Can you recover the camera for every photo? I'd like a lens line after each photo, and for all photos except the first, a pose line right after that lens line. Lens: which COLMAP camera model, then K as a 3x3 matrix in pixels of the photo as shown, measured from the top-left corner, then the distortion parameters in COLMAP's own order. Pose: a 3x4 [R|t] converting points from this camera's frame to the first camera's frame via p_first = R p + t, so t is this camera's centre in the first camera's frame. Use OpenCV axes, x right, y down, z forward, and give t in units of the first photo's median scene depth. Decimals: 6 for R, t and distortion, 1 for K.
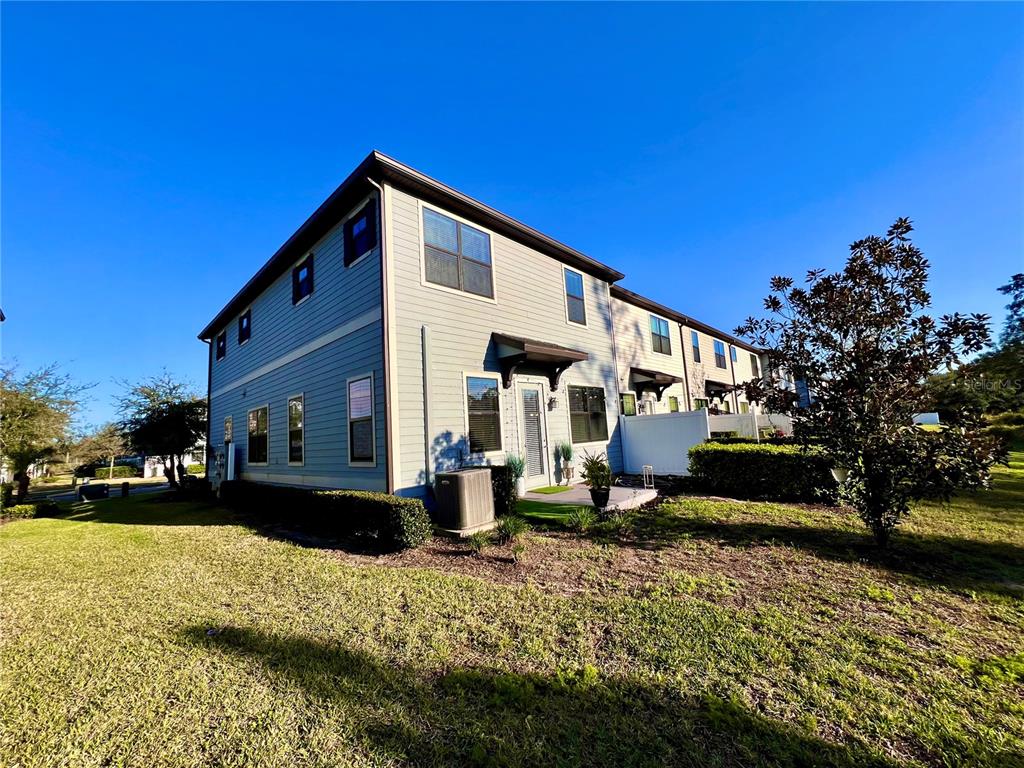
lens RADIAL K [[411.4, 0, 512.0], [0, 411.4, 384.0], [0, 0, 1]] dist [0.000535, -0.000052]
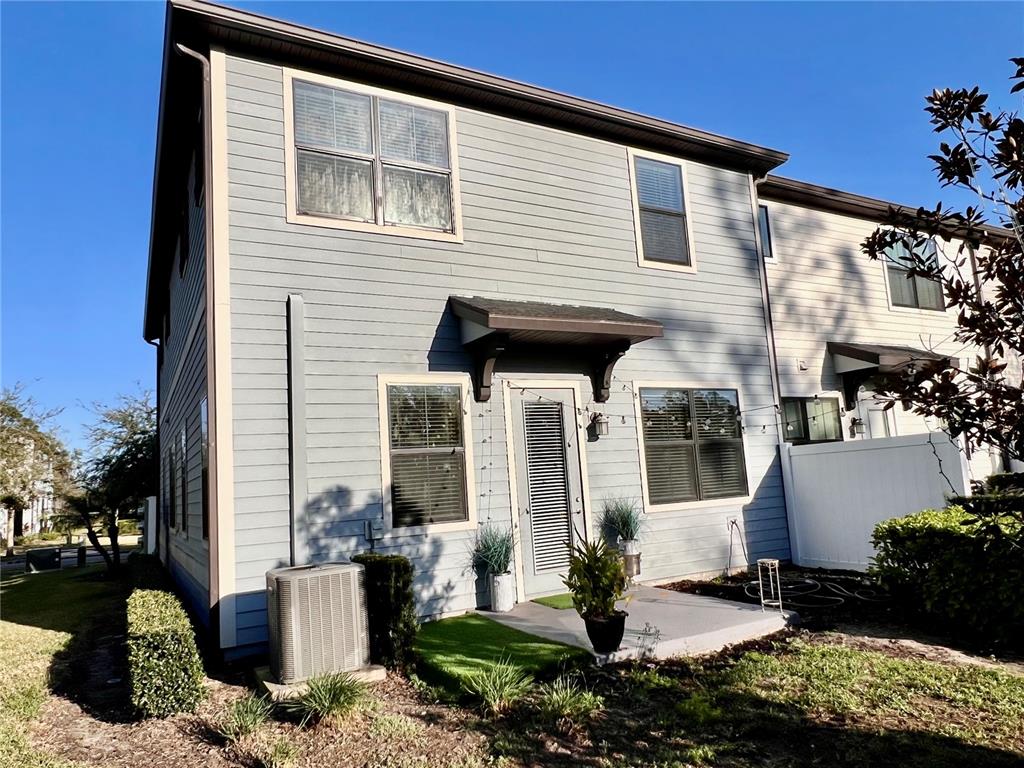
lens RADIAL K [[689.7, 0, 514.4], [0, 689.7, 390.6], [0, 0, 1]] dist [-0.001949, 0.000411]
pose [[0.952898, -0.041212, -0.300478, 0.262499], [0.044039, 0.999026, 0.002637, -0.003468], [0.300077, -0.015746, 0.953785, 0.161669]]
